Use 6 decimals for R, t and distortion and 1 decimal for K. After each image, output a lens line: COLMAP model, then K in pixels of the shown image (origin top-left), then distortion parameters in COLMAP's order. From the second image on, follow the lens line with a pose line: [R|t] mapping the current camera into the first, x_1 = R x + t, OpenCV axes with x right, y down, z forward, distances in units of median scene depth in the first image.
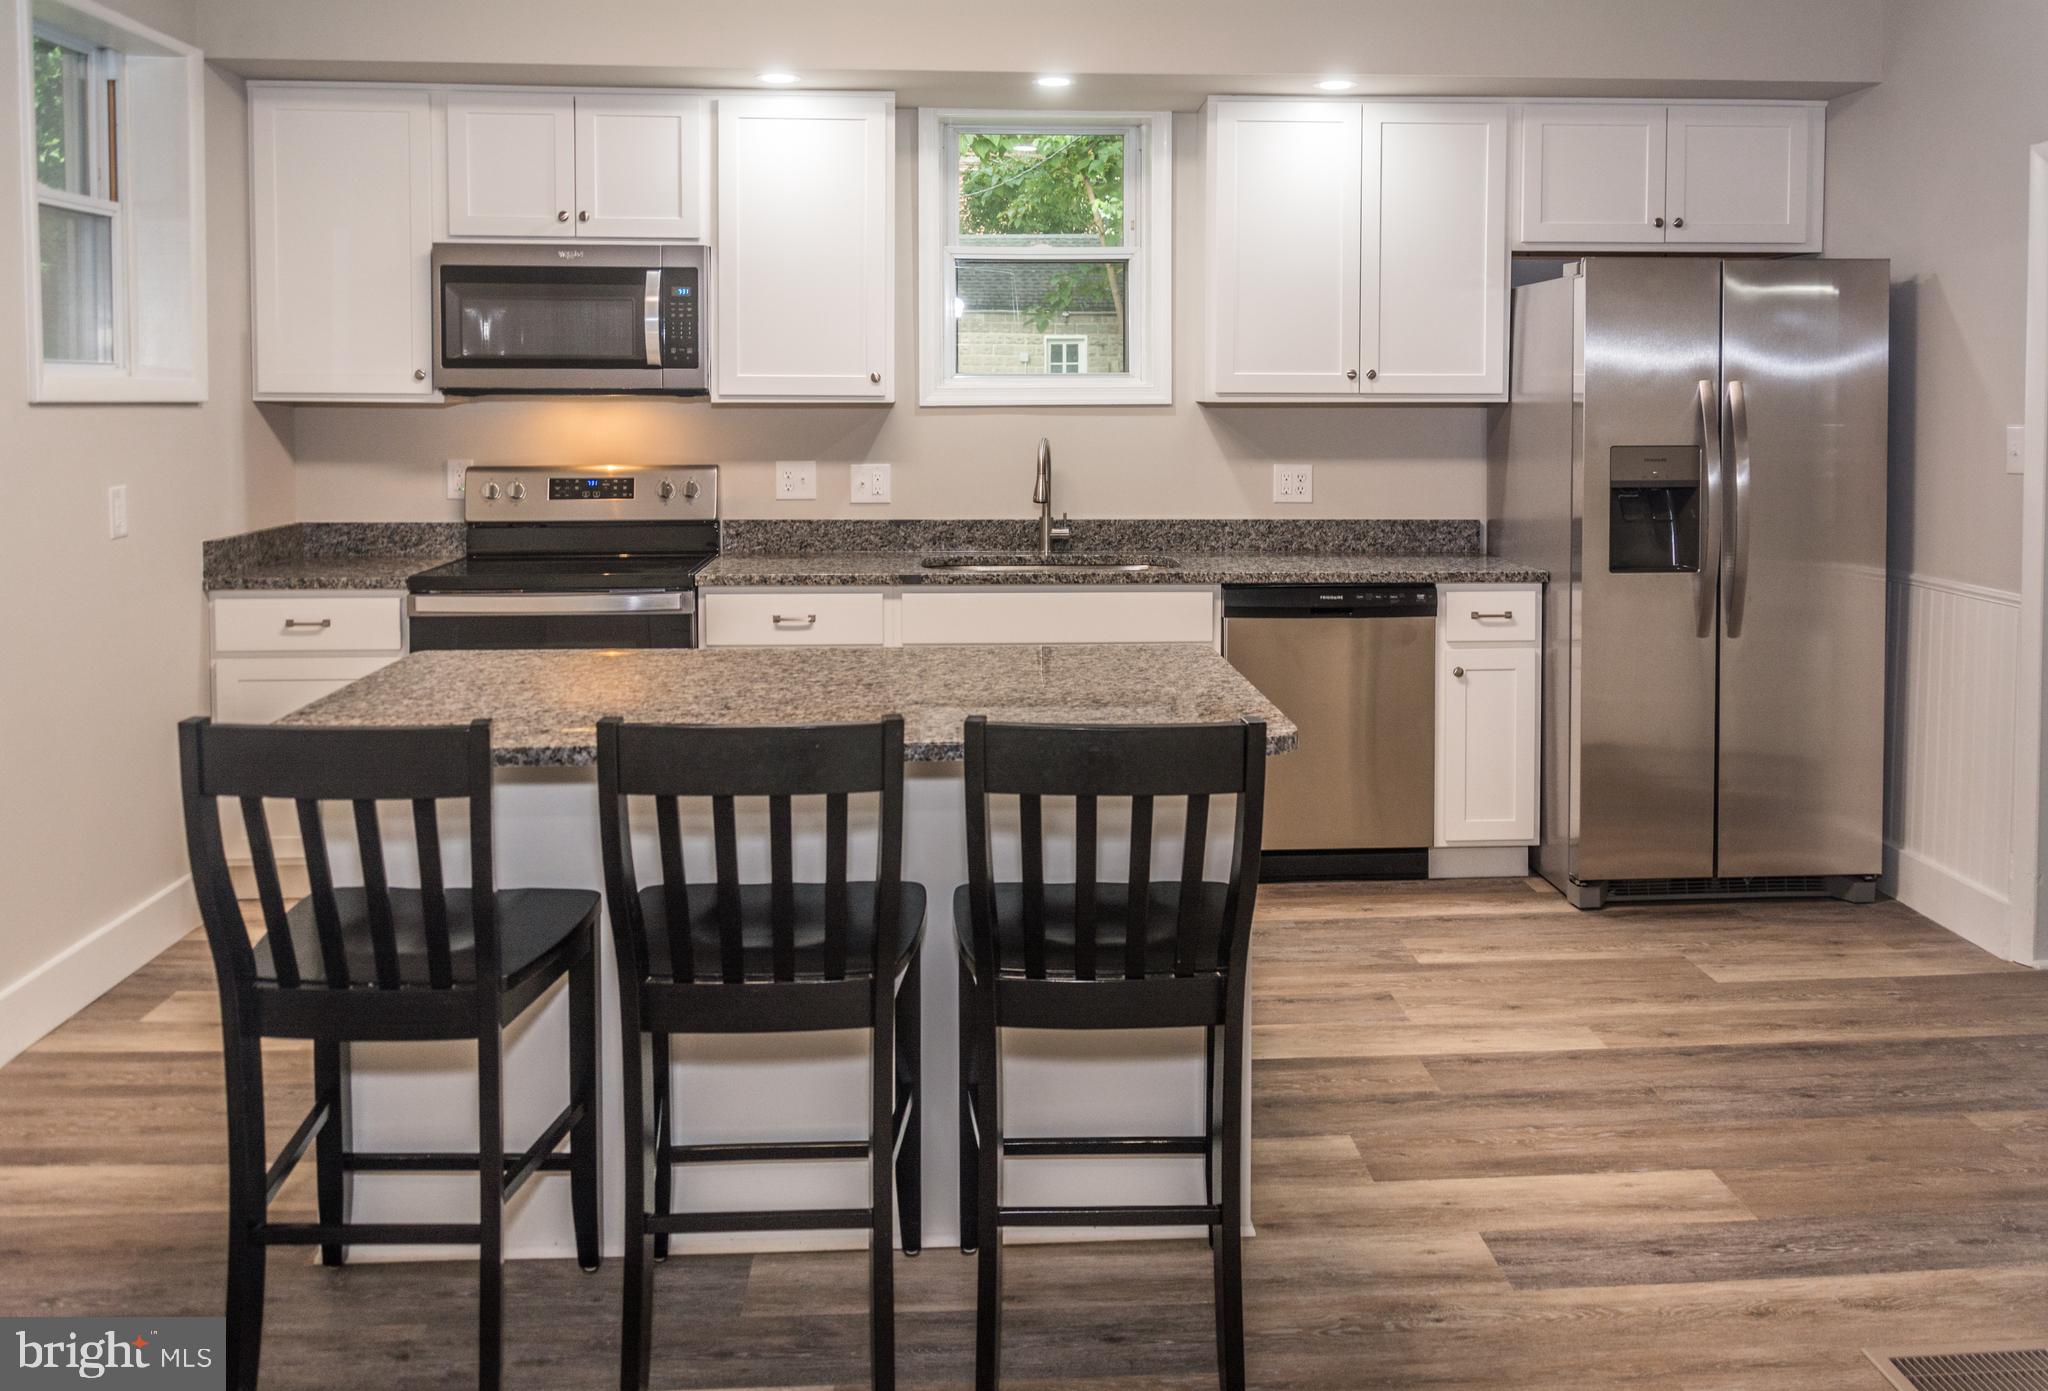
lens RADIAL K [[1688.6, 0, 1147.4], [0, 1688.6, 450.9], [0, 0, 1]] dist [0.000403, -0.005174]
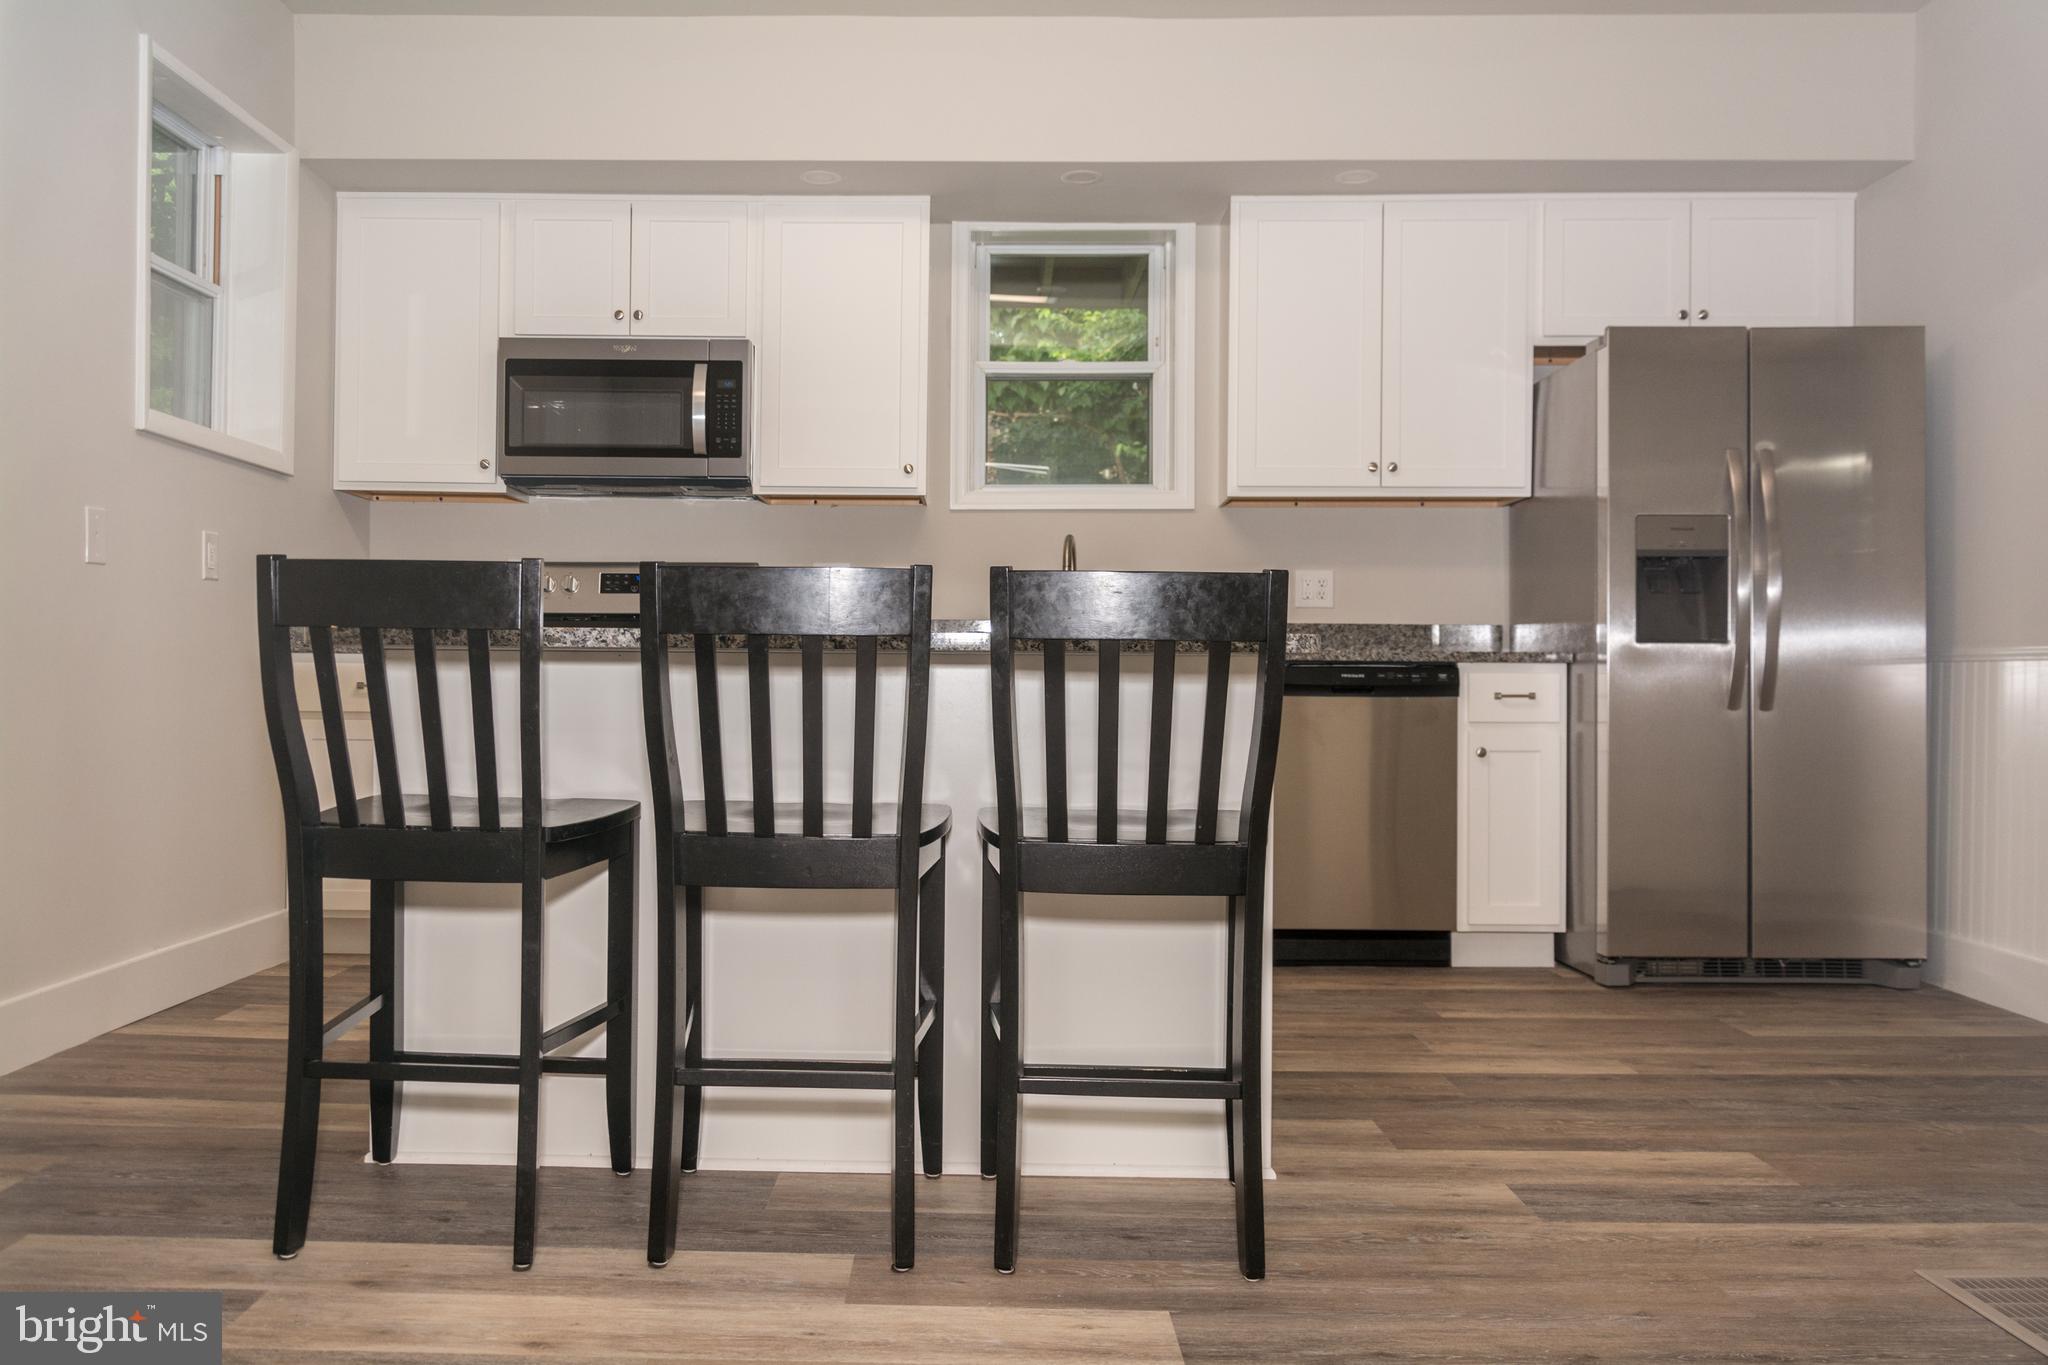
lens RADIAL K [[1641.6, 0, 1024.0], [0, 1641.6, 682.5], [0, 0, 1]] dist [-0.001374, -0.004443]
pose [[0.996055, 0.004801, -0.088609, 0.000487], [-0.009220, 0.998730, -0.049530, 0.198942], [0.088259, 0.050151, 0.994834, 0.010088]]
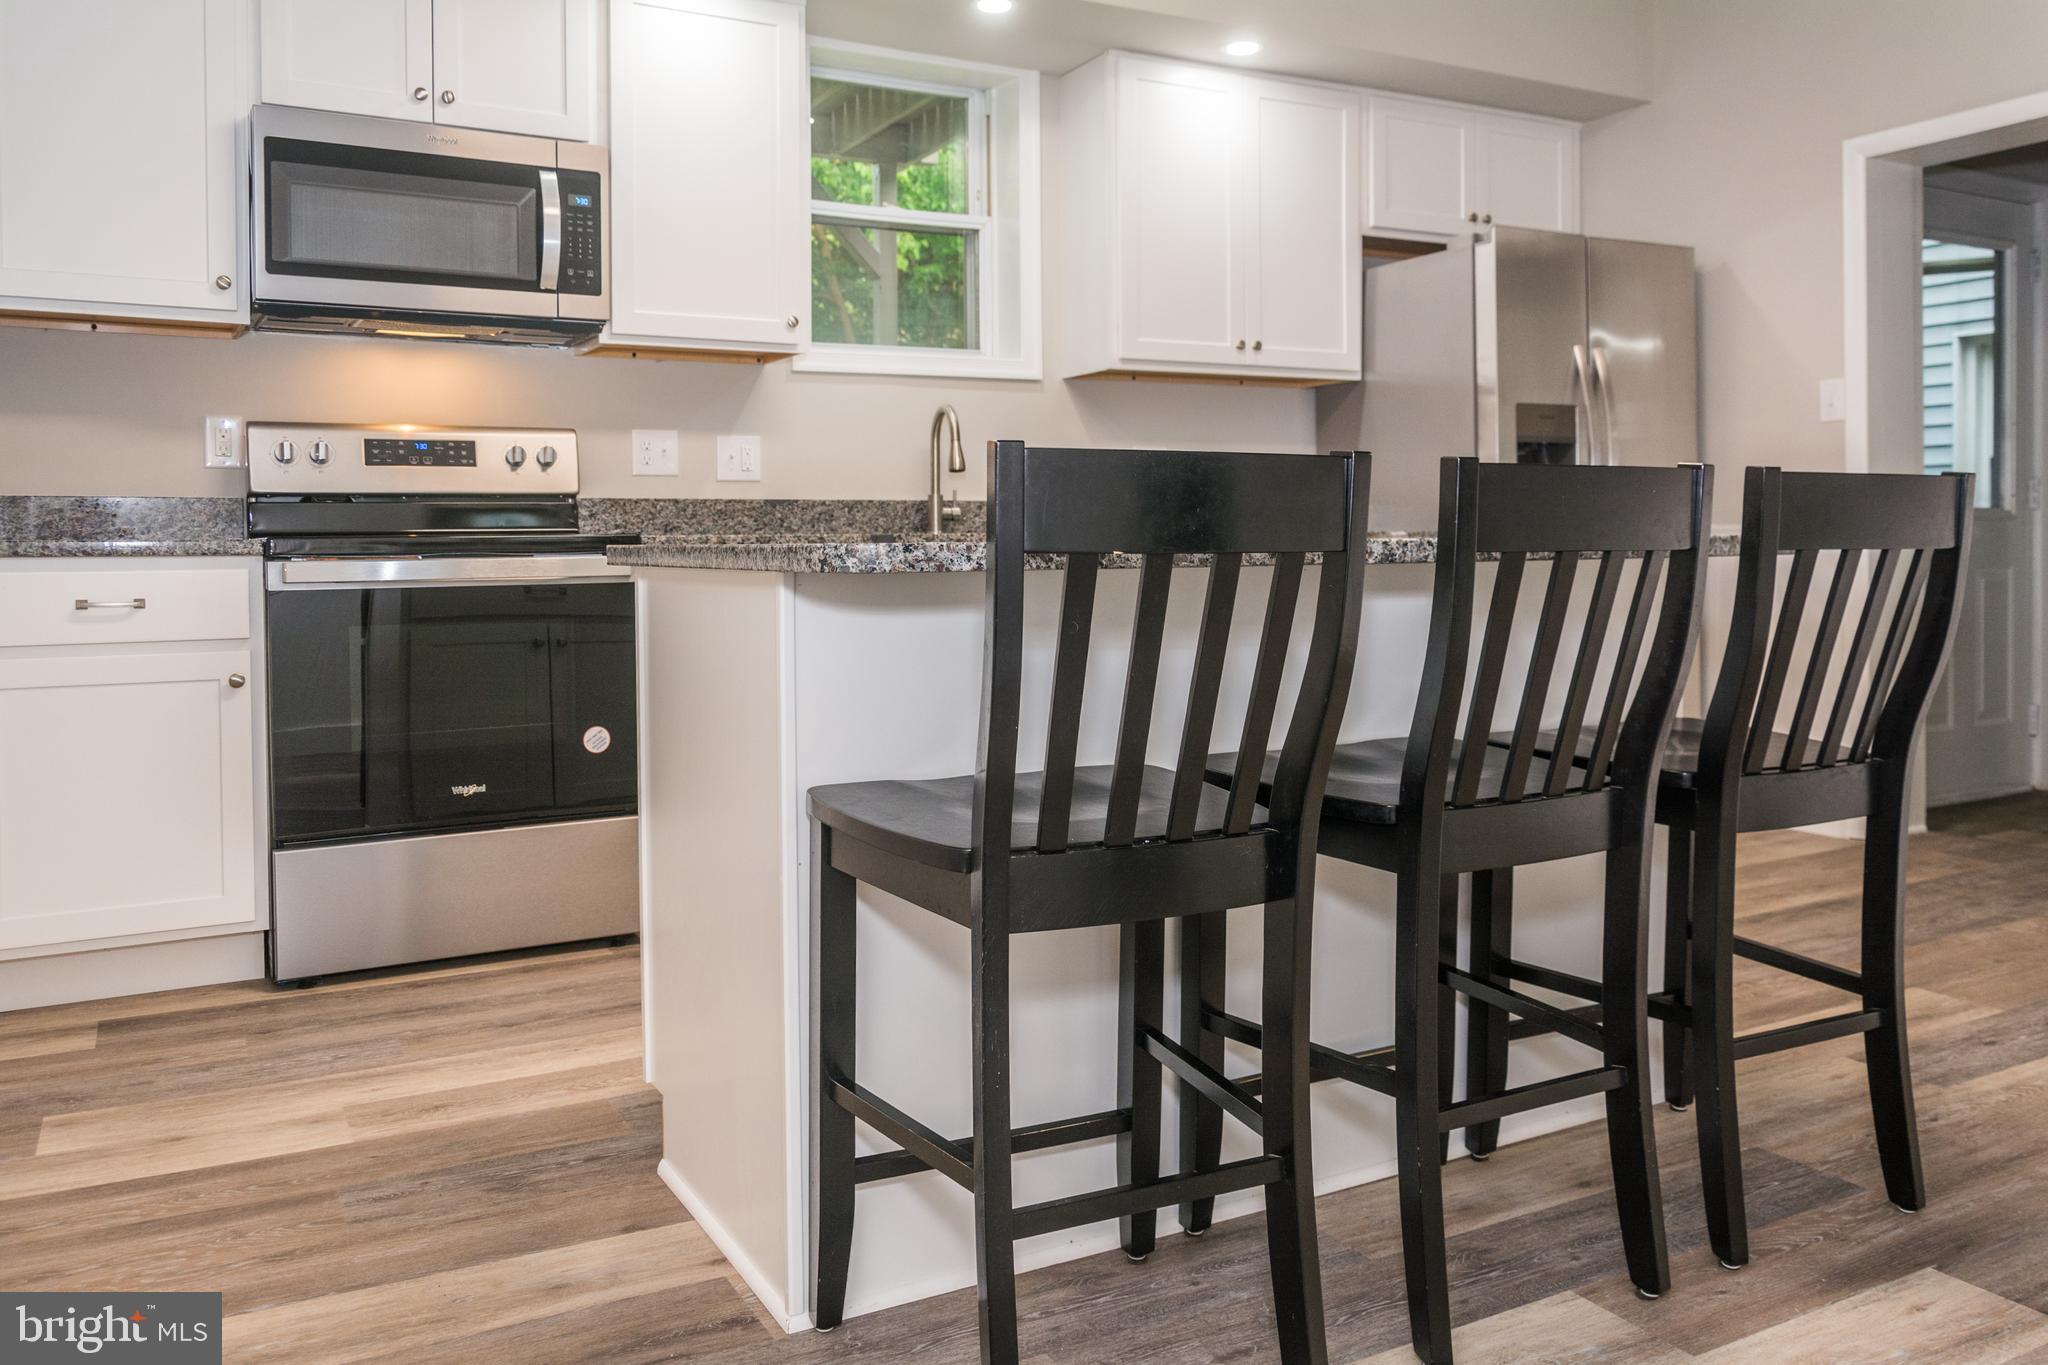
lens RADIAL K [[1604.1, 0, 1059.5], [0, 1604.1, 569.5], [0, 0, 1]] dist [0.001993, -0.005979]
pose [[0.901113, -0.021244, 0.433063, -0.576607], [0.035719, 0.999041, -0.025316, 0.159218], [-0.432110, 0.038281, 0.901008, 0.290113]]
